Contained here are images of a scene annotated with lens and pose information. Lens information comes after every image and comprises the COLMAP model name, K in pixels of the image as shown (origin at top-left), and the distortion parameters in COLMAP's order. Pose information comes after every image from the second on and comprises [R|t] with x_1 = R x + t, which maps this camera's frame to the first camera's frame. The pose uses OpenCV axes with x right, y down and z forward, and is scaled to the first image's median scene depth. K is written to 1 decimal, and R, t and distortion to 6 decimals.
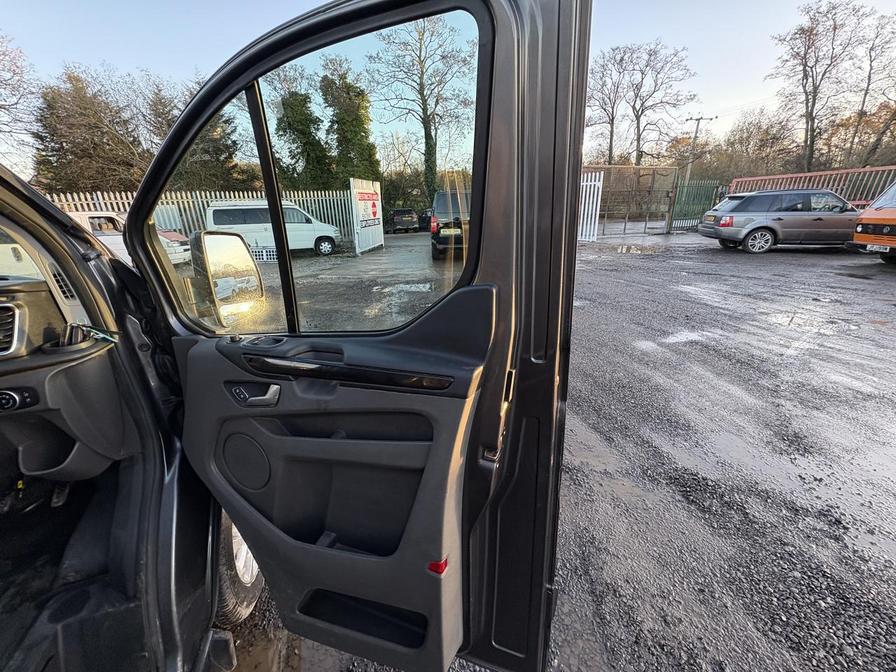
lens RADIAL K [[356.4, 0, 448.0], [0, 356.4, 336.0], [0, 0, 1]] dist [0.000268, -0.000086]
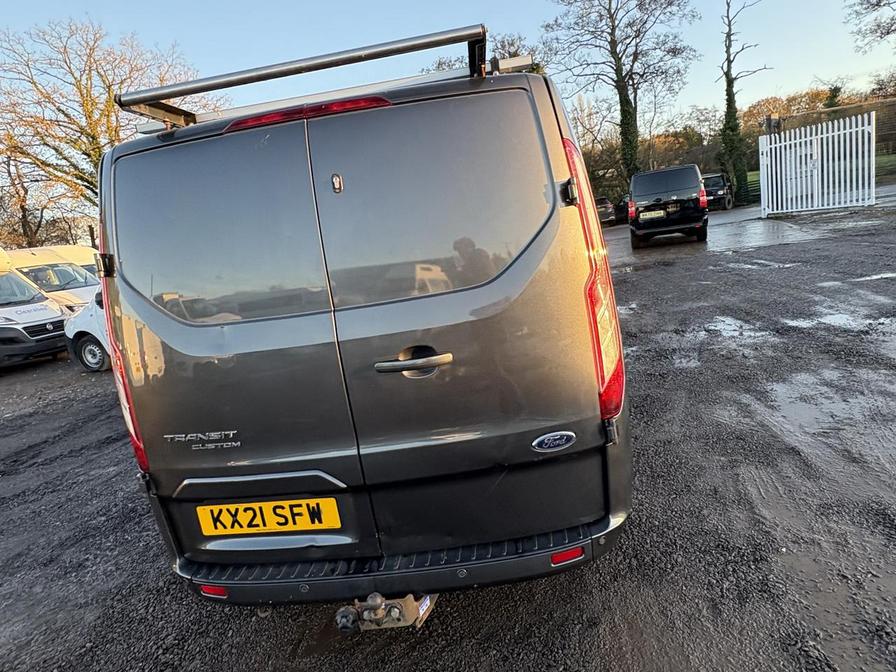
lens RADIAL K [[541.7, 0, 449.0], [0, 541.7, 330.9], [0, 0, 1]] dist [-0.000492, -0.001053]
pose [[0.924754, -0.043103, -0.378117, 0.015695], [-0.000386, 0.993458, -0.114193, 0.062948], [0.380566, 0.105747, 0.918688, -0.169965]]
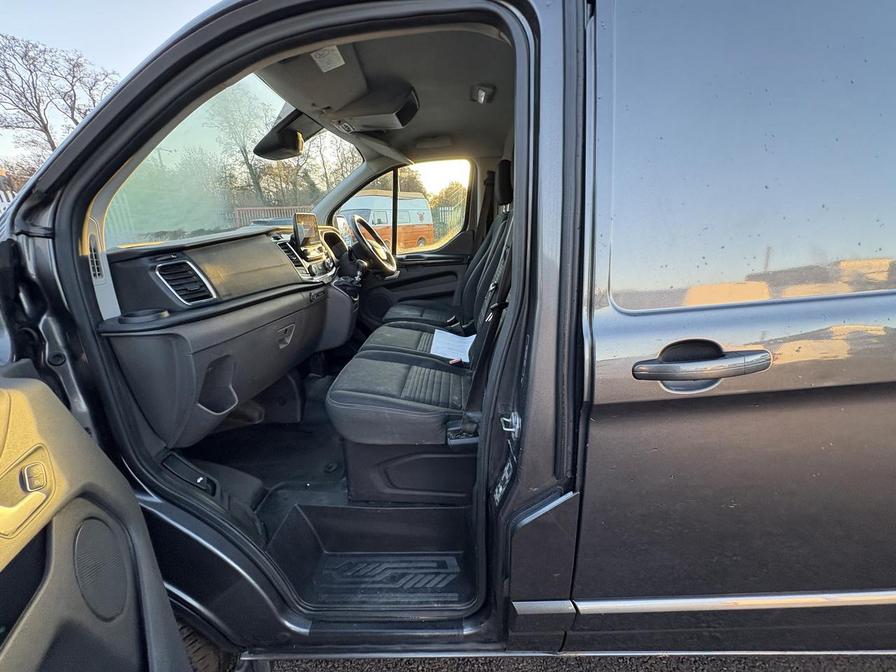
lens RADIAL K [[356.4, 0, 448.0], [0, 356.4, 336.0], [0, 0, 1]] dist [0.000268, -0.000086]
pose [[0.335234, -0.272480, 0.901872, -0.127132], [0.332183, 0.929973, 0.157495, 0.015078], [-0.881631, 0.246789, 0.402272, -0.021875]]
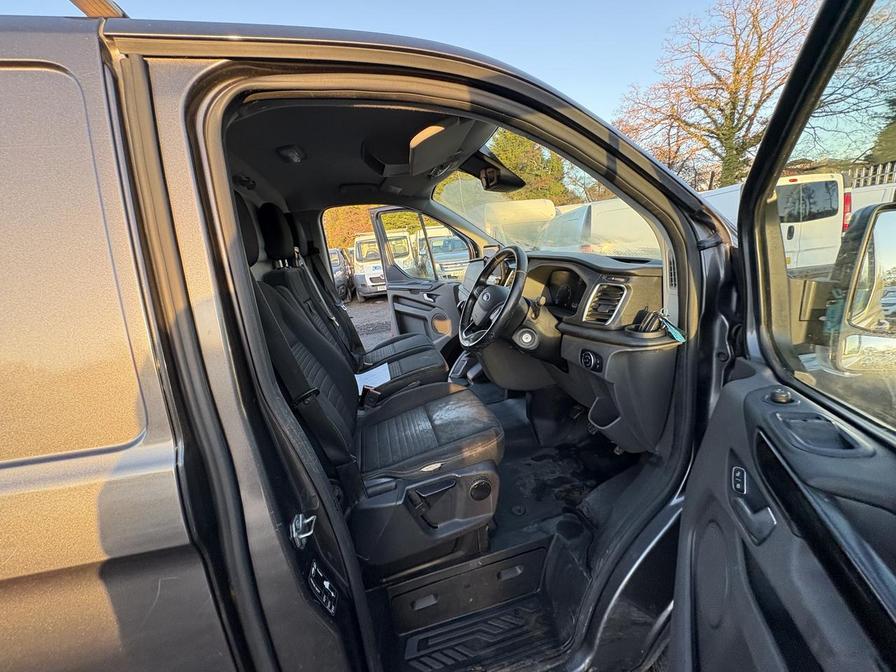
lens RADIAL K [[356.4, 0, 448.0], [0, 356.4, 336.0], [0, 0, 1]] dist [0.000268, -0.000086]
pose [[-0.078212, 0.279238, -0.957031, -0.001098], [-0.221097, 0.931208, 0.289772, -0.004871], [0.972110, 0.234261, -0.011093, 0.016791]]
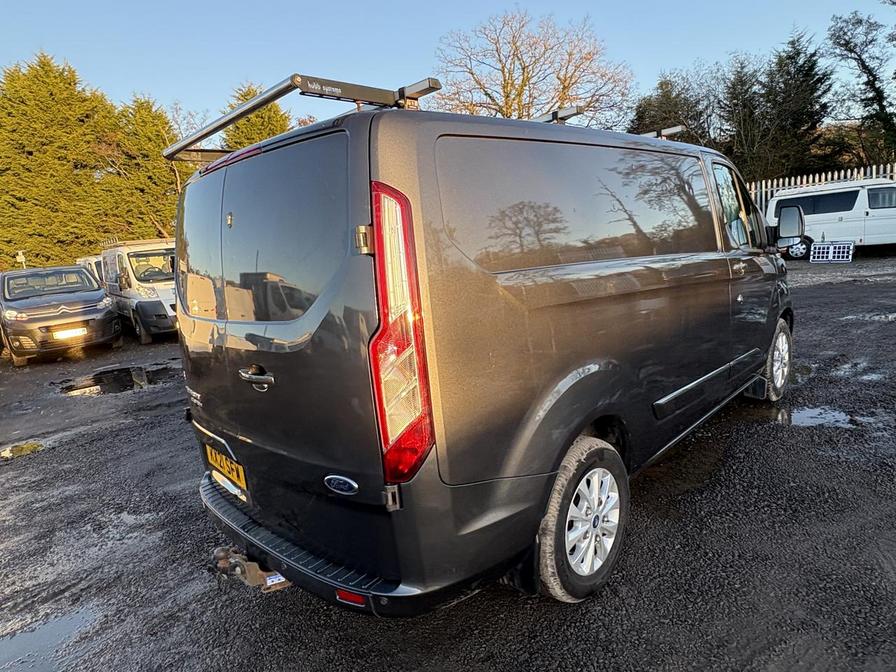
lens RADIAL K [[539.7, 0, 448.0], [0, 539.7, 336.0], [0, 0, 1]] dist [0.003386, 0.001289]
pose [[0.468977, 0.128618, -0.873795, 0.070351], [-0.210438, 0.977119, 0.030882, 0.043901], [0.857774, 0.169397, 0.485312, -0.121527]]
